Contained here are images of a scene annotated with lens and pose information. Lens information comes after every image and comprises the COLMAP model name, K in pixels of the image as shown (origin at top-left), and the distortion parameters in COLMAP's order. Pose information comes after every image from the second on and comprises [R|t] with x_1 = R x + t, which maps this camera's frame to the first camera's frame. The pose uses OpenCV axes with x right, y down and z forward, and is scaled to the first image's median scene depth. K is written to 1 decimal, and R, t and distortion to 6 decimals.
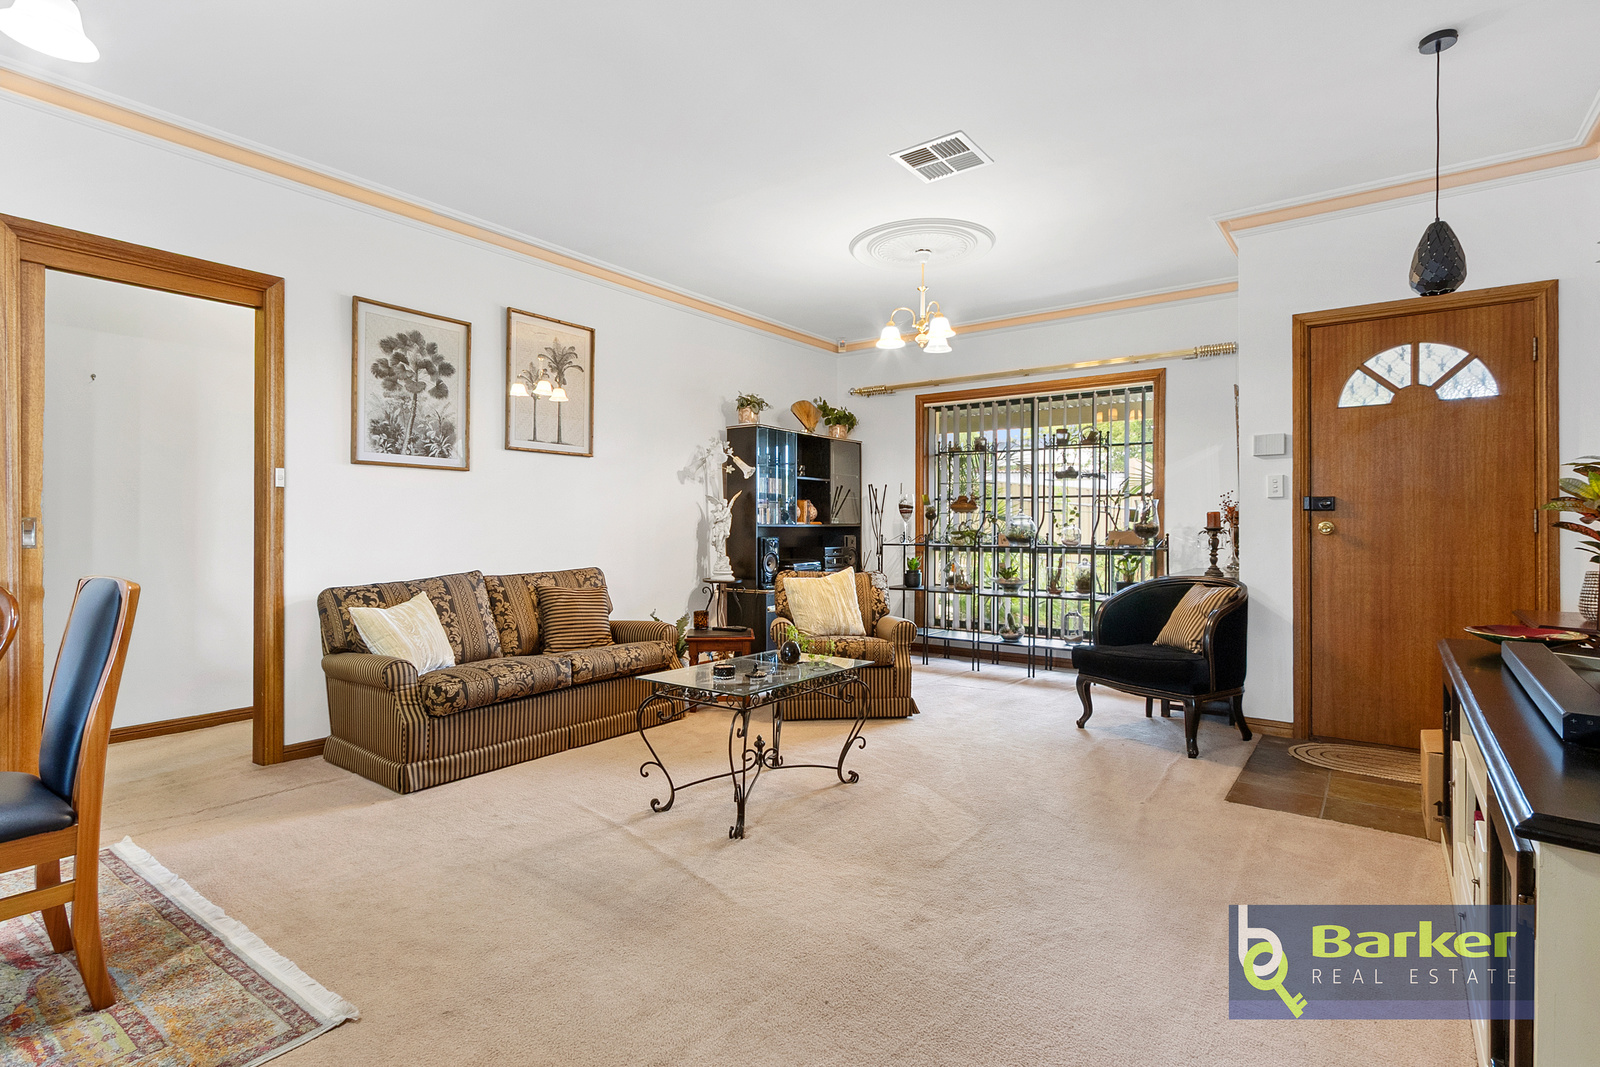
lens RADIAL K [[799.2, 0, 784.7], [0, 799.2, 520.4], [0, 0, 1]] dist [0.007366, 0.000097]
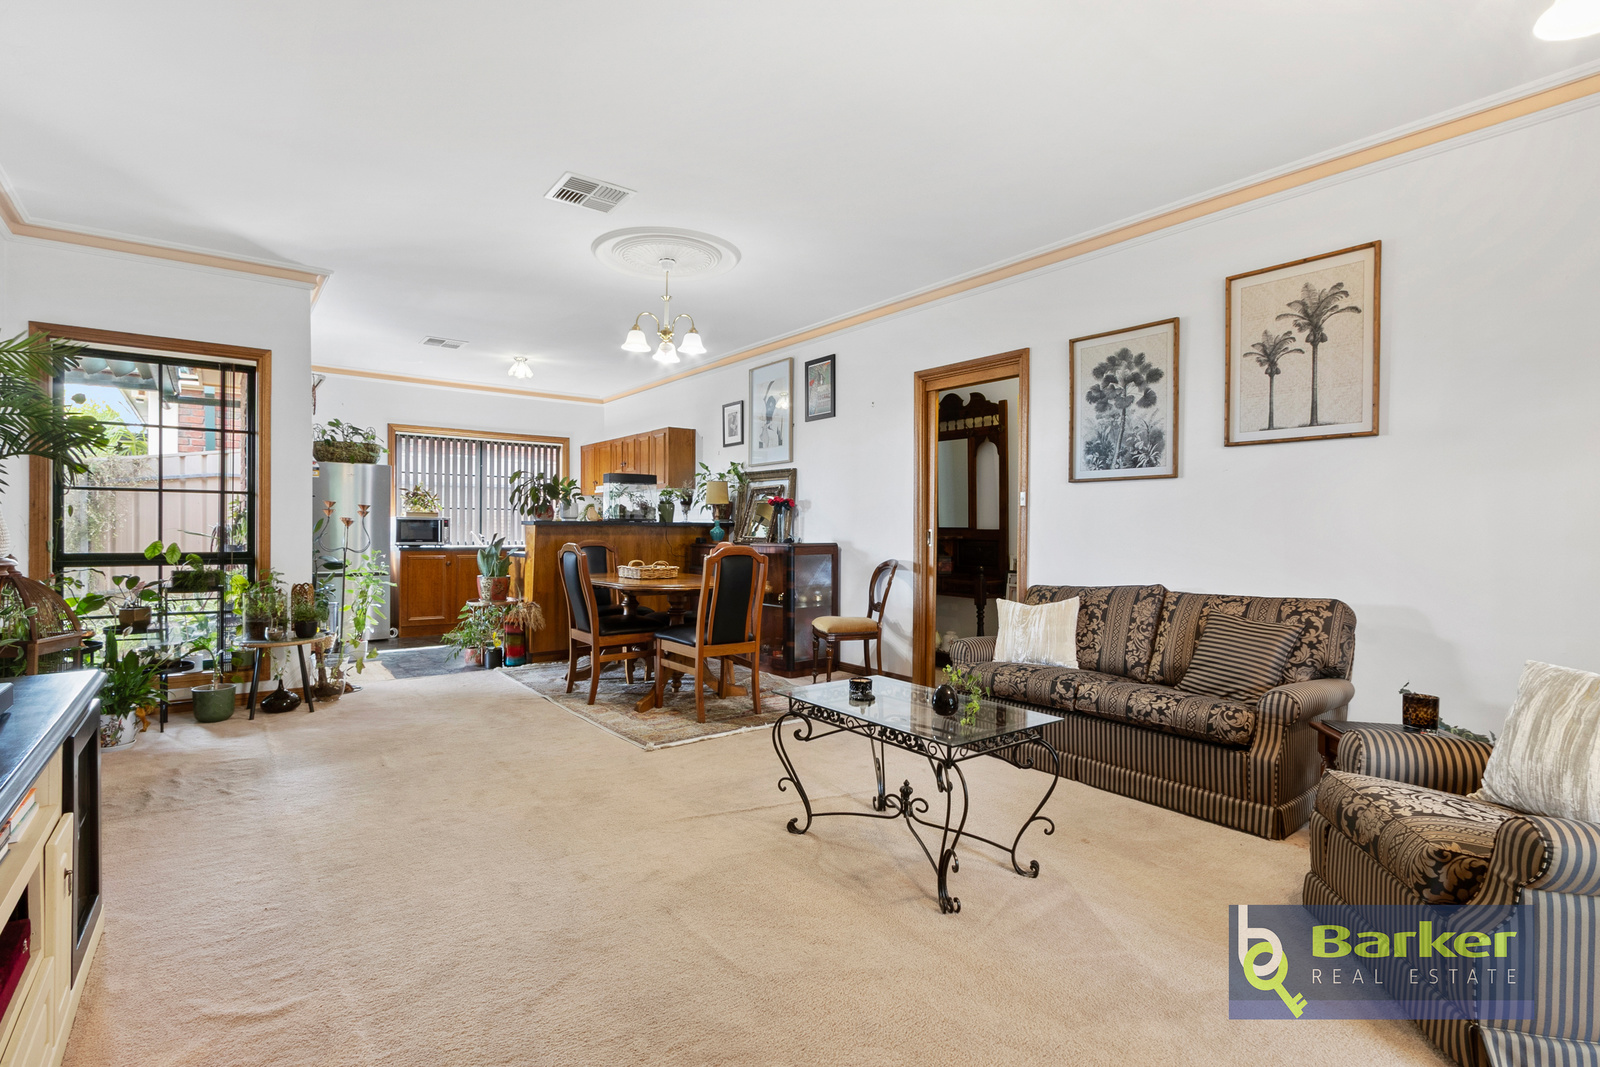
lens RADIAL K [[747.9, 0, 789.0], [0, 747.9, 533.9], [0, 0, 1]] dist [0.003862, -0.001682]
pose [[-0.275456, 0.000894, -0.961313, 0.583989], [-0.001925, 0.999997, 0.001481, 0.003357], [0.961312, 0.002258, -0.275454, 0.837403]]
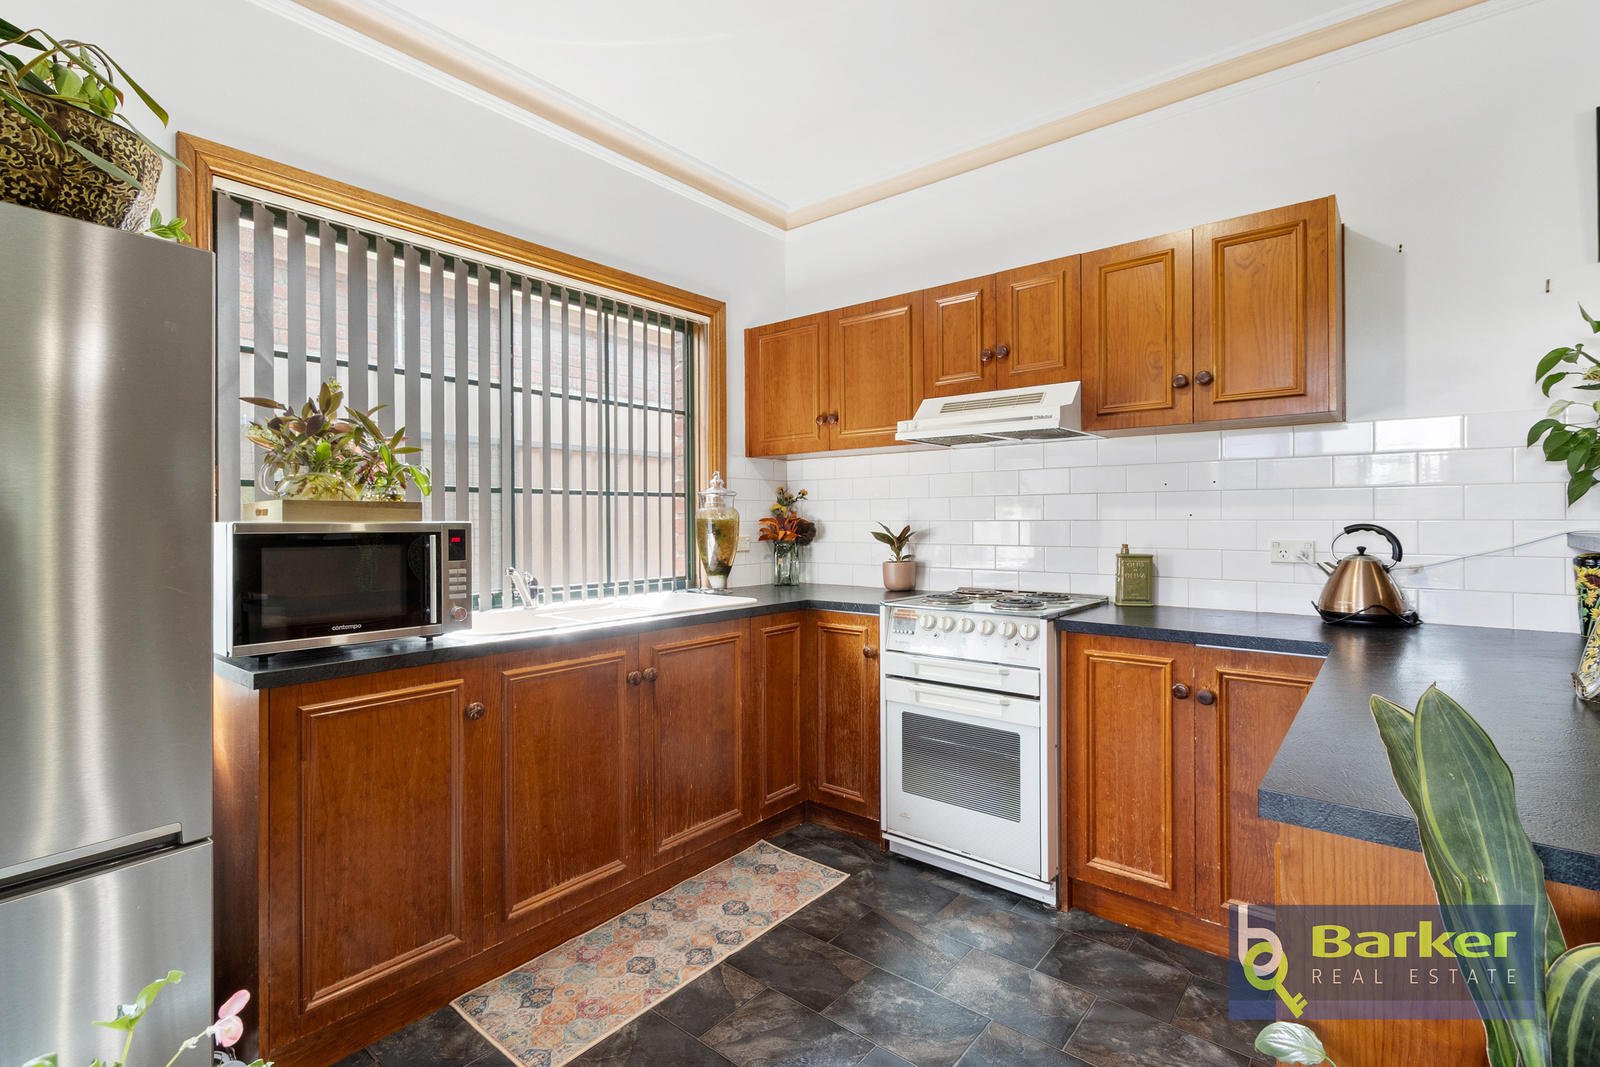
lens RADIAL K [[747.9, 0, 801.1], [0, 747.9, 518.8], [0, 0, 1]] dist [0.003862, -0.001682]
pose [[-0.060798, -0.001172, -0.998149, -0.572807], [0.009931, 0.999949, -0.001779, -0.033566], [0.998101, -0.010021, -0.060784, -0.302908]]
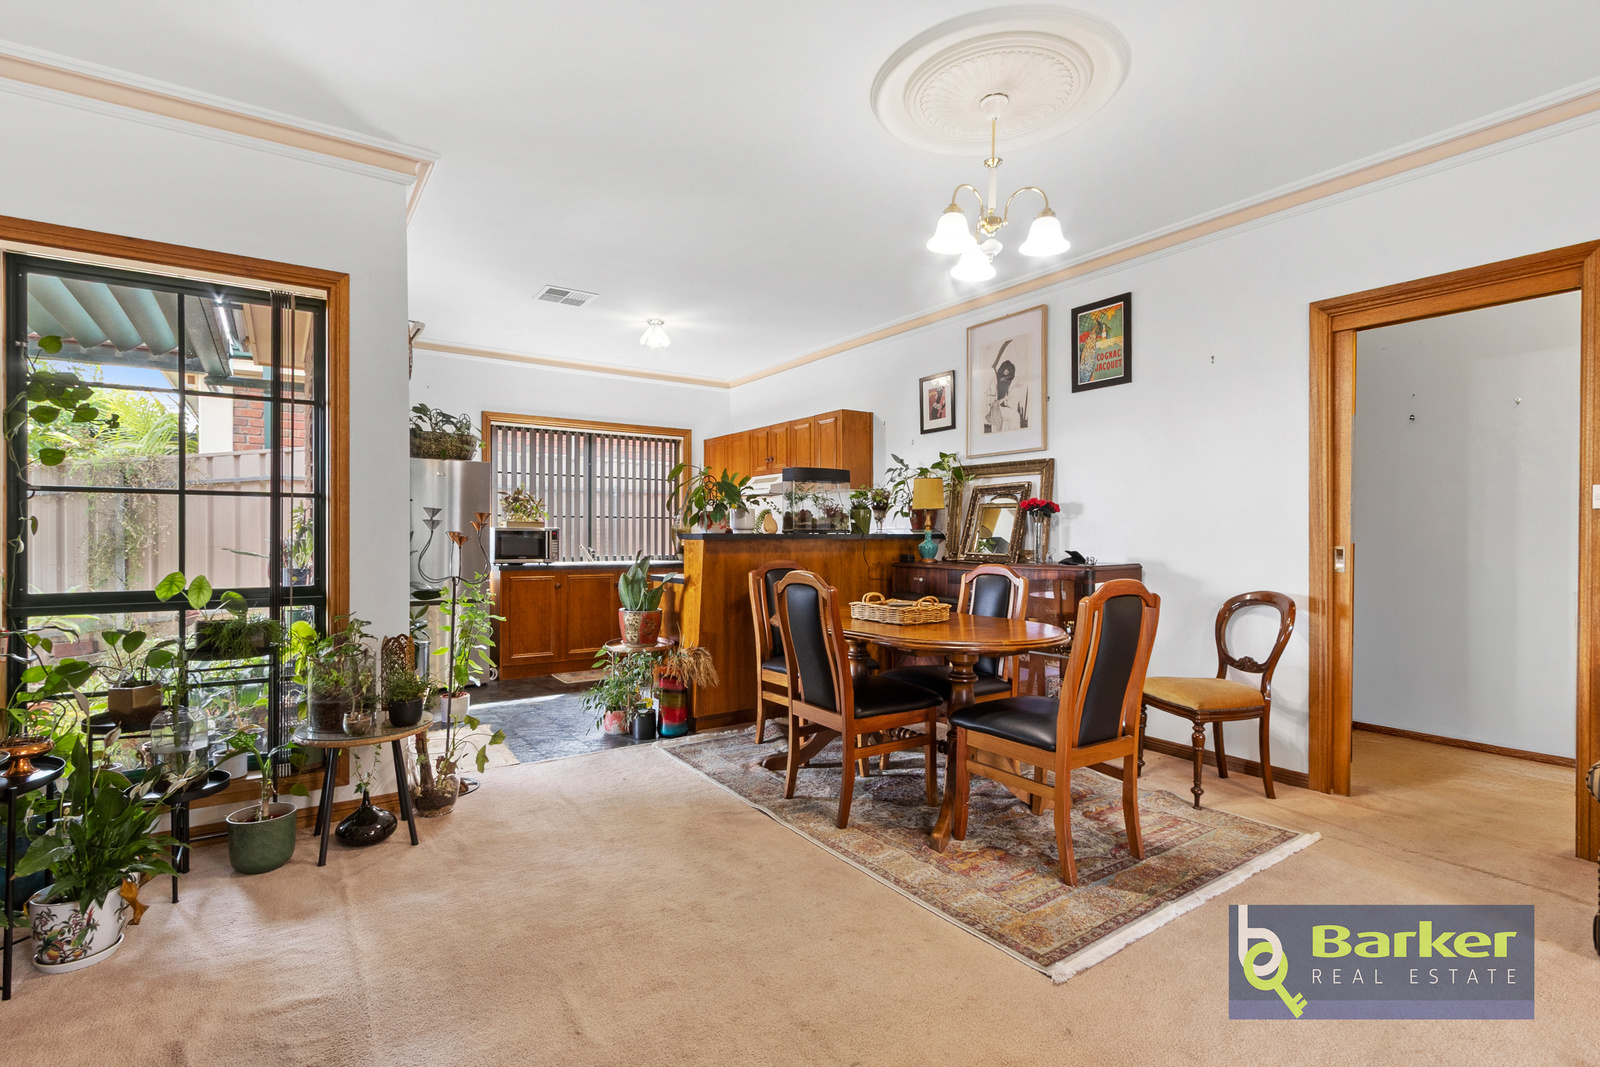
lens RADIAL K [[747.9, 0, 801.9], [0, 747.9, 537.9], [0, 0, 1]] dist [0.003862, -0.001682]
pose [[-0.320327, 0.000011, -0.947307, 0.264027], [0.001909, 0.999998, -0.000634, -0.012335], [0.947305, -0.002011, -0.320326, 0.427461]]
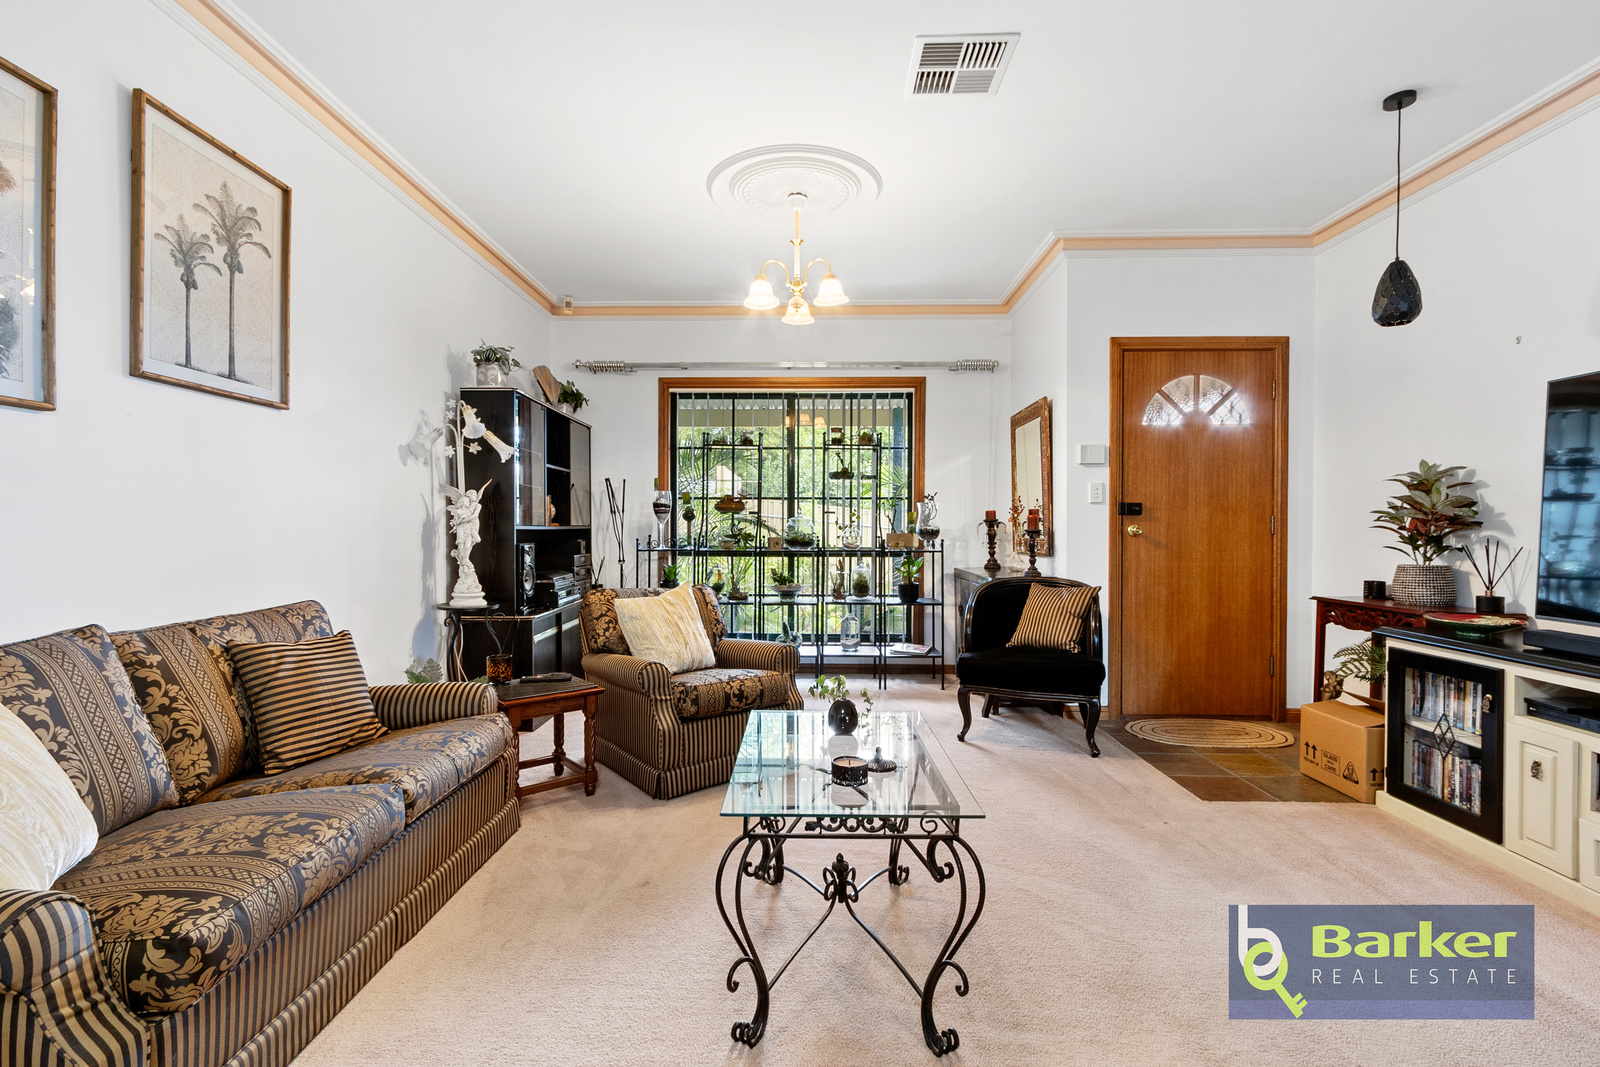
lens RADIAL K [[747.9, 0, 793.2], [0, 747.9, 534.9], [0, 0, 1]] dist [0.003862, -0.001682]
pose [[0.806326, -0.005509, 0.591445, -0.317530], [-0.004609, 0.999868, 0.015597, 0.001408], [-0.591453, -0.015302, 0.806194, 0.410652]]
